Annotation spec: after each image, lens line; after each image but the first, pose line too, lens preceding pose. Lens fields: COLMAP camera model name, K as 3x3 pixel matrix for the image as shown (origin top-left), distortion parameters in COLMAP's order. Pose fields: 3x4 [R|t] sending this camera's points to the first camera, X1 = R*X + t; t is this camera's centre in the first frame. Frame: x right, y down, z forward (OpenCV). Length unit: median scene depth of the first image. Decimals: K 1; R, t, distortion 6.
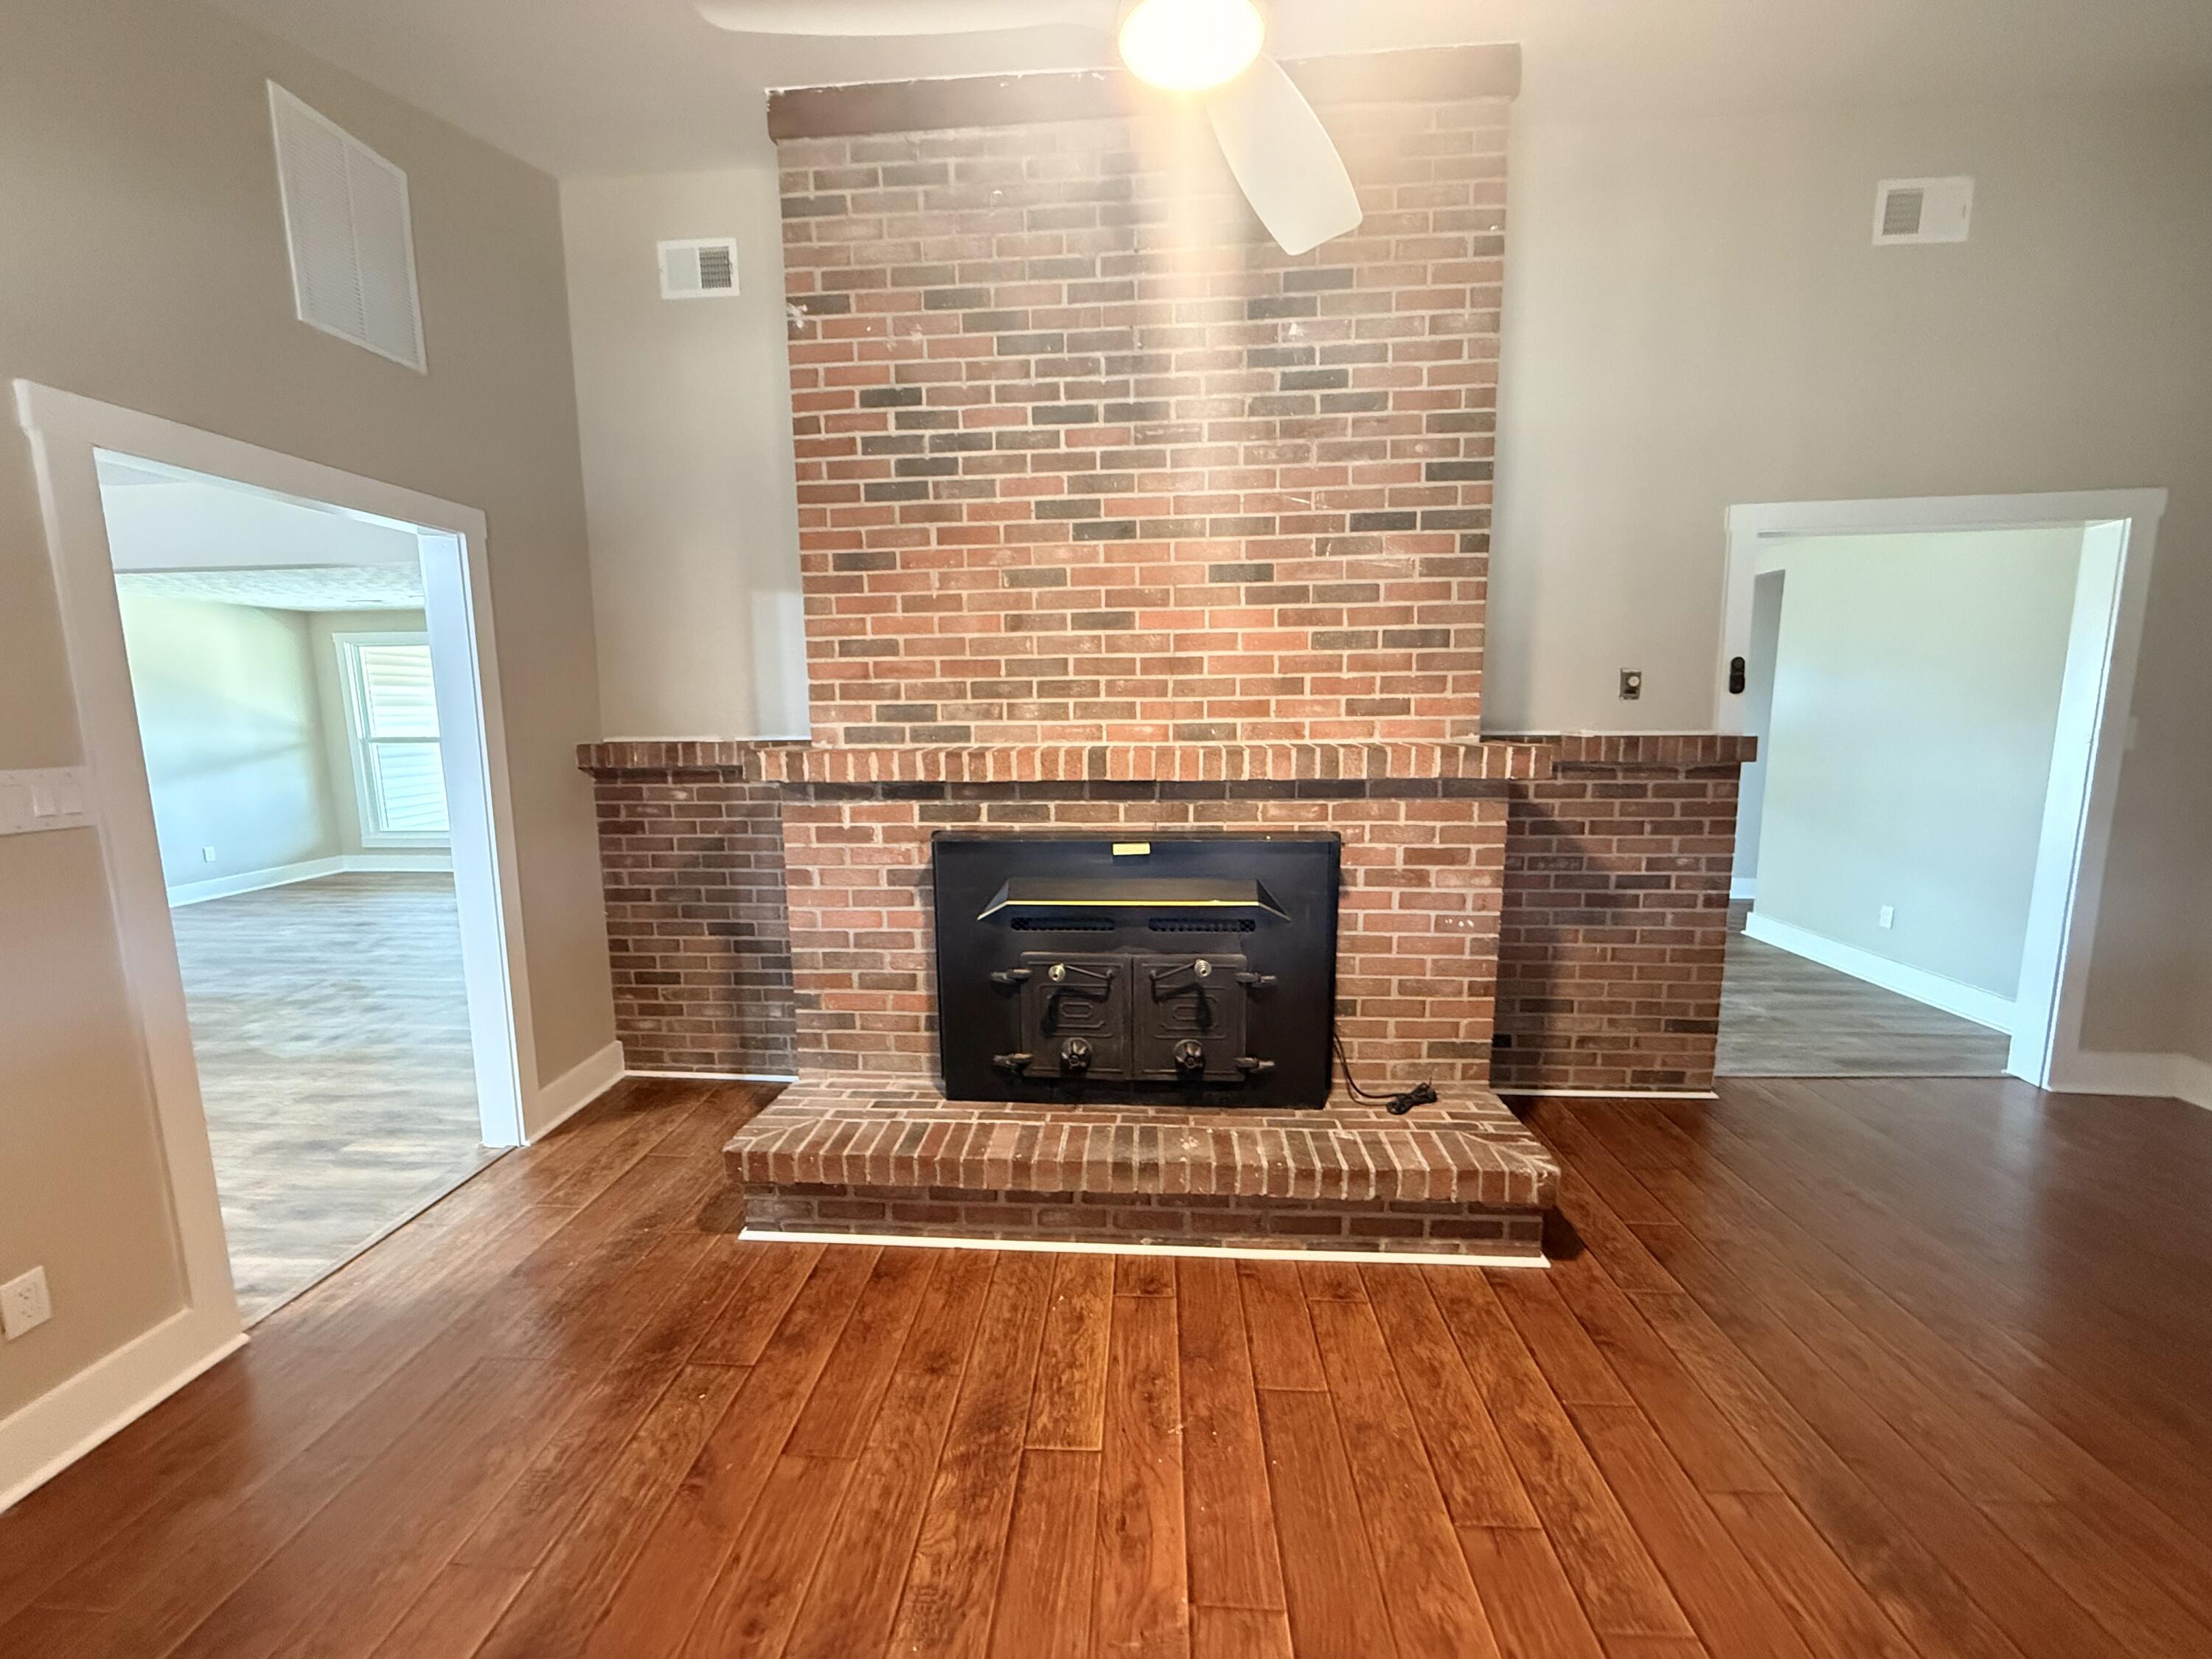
lens RADIAL K [[876.9, 0, 1098.5], [0, 876.9, 827.7], [0, 0, 1]] dist [-0.003486, -0.000313]
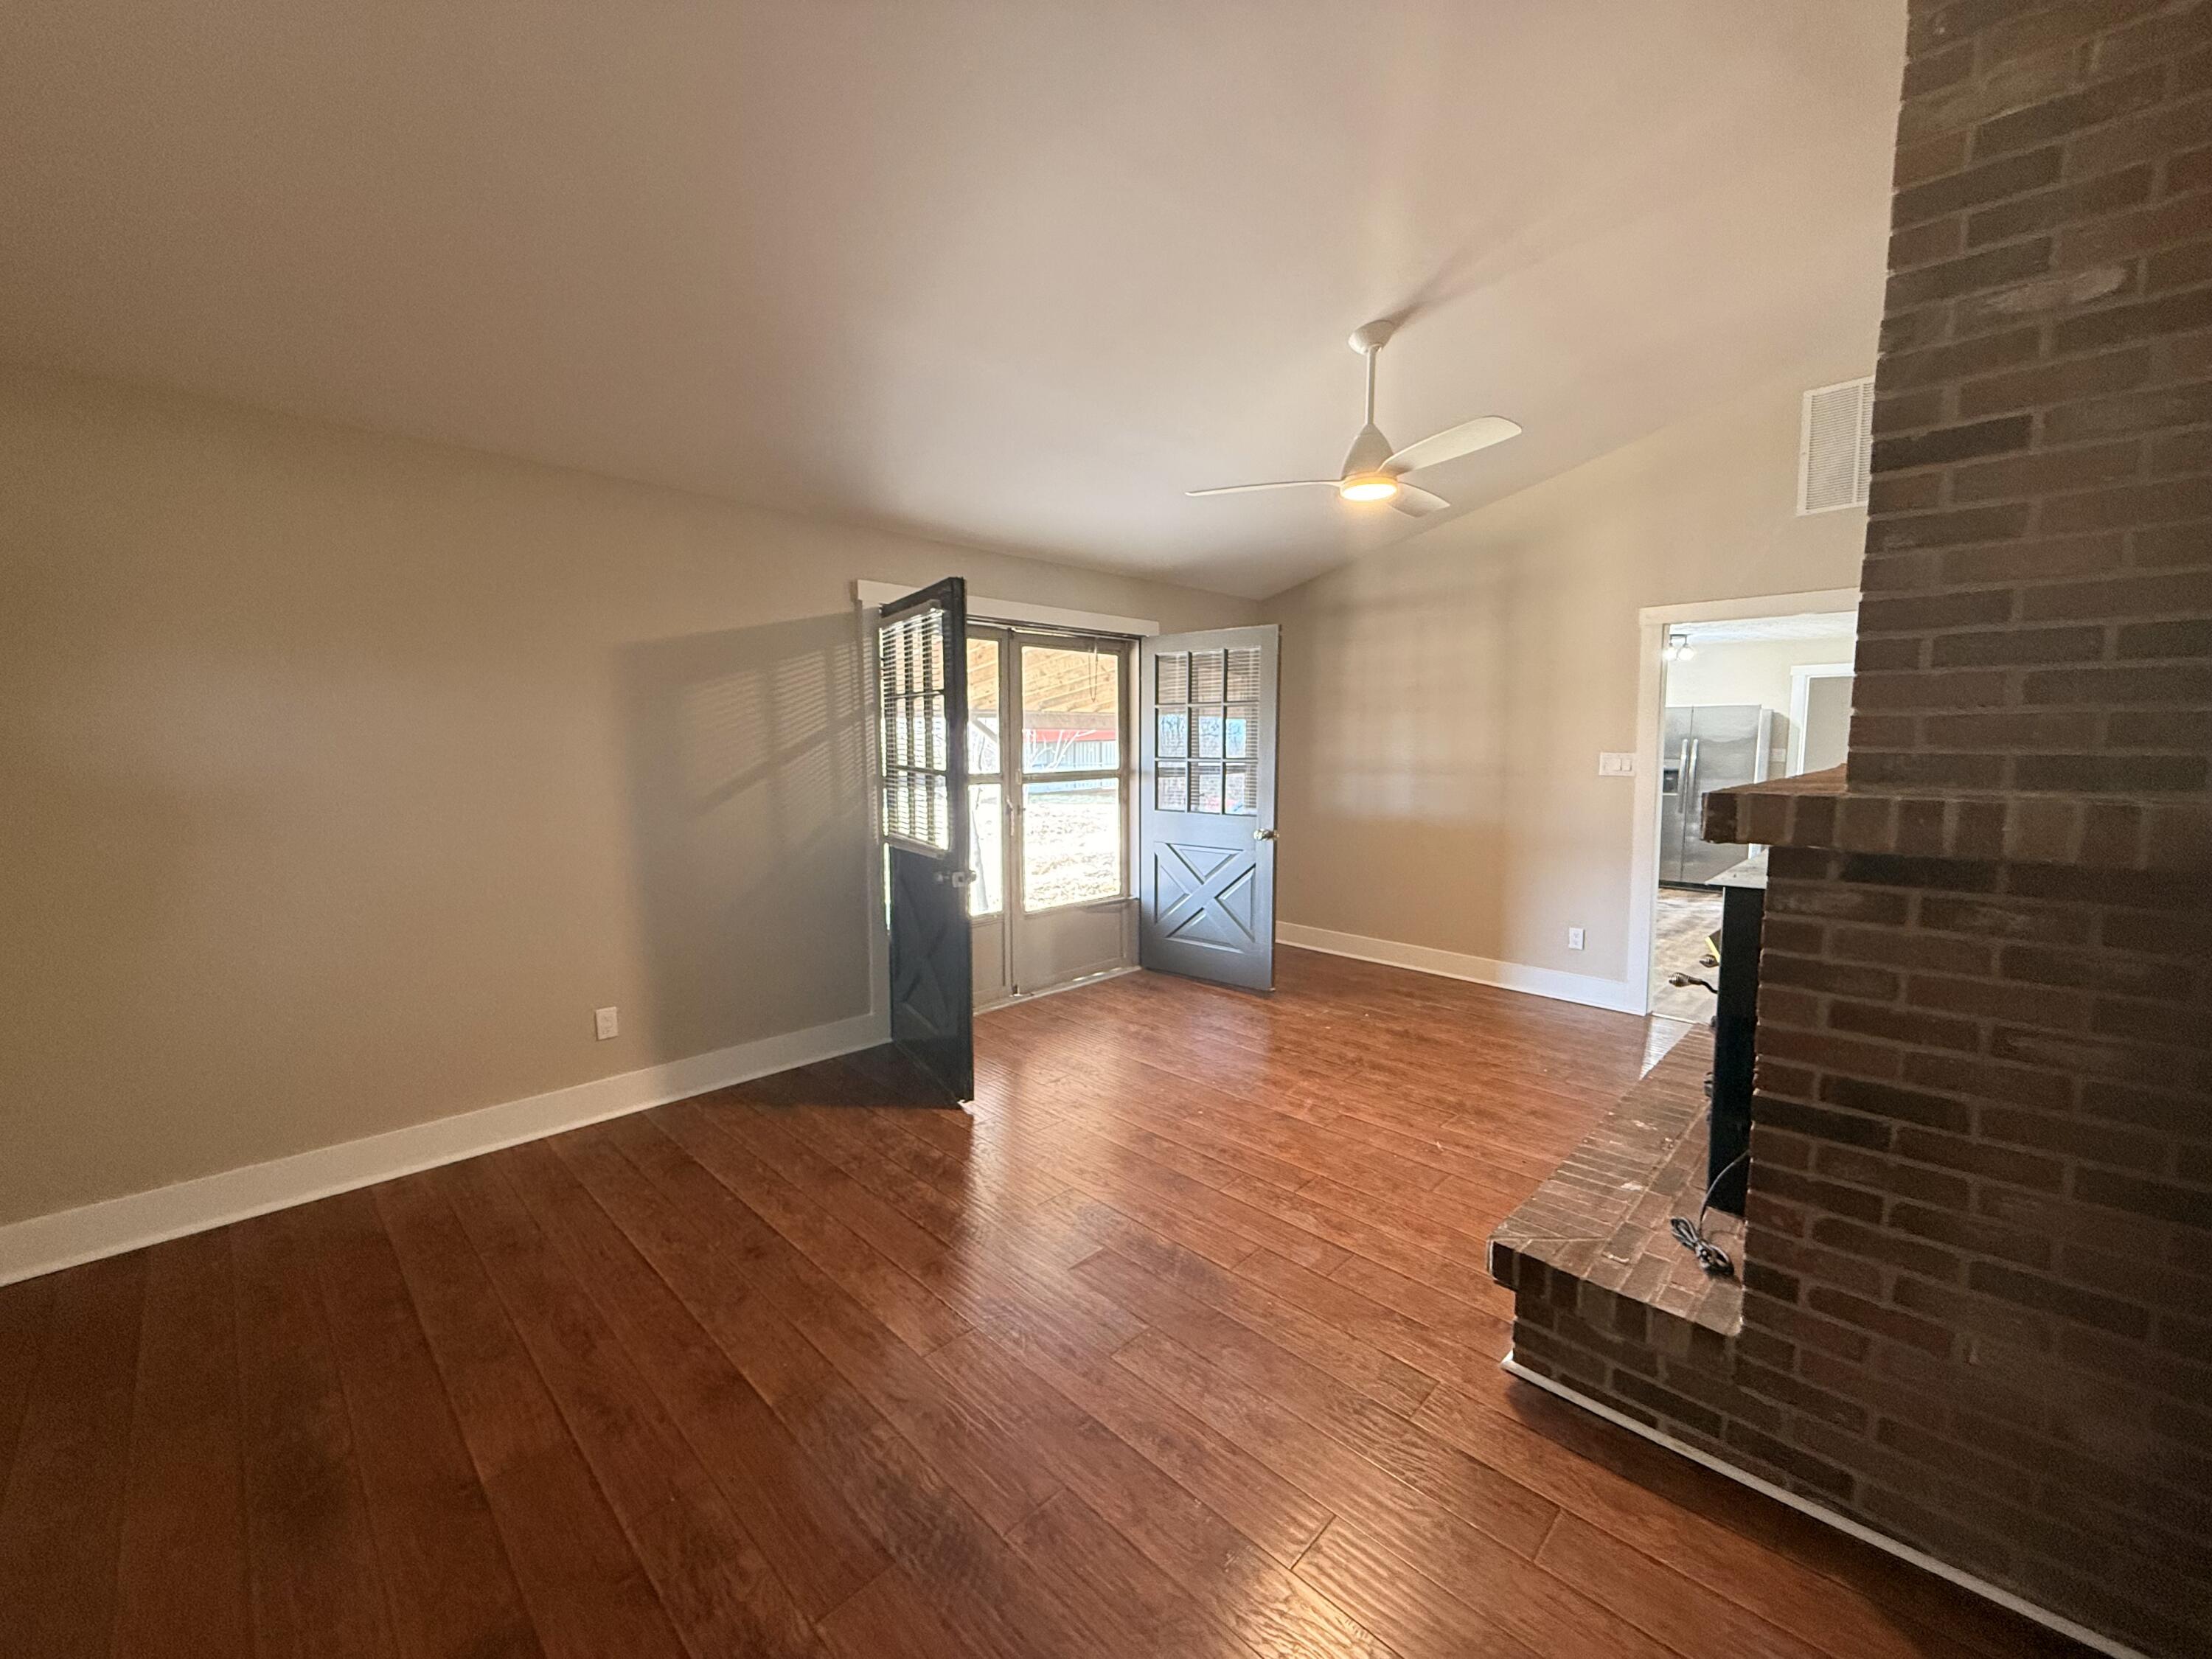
lens RADIAL K [[876.9, 0, 1098.5], [0, 876.9, 827.7], [0, 0, 1]] dist [-0.003486, -0.000313]
pose [[-0.655561, 0.083459, -0.750516, 1.756678], [-0.103895, 0.974454, 0.199112, -0.202515], [0.747961, 0.208504, -0.630143, 1.431892]]
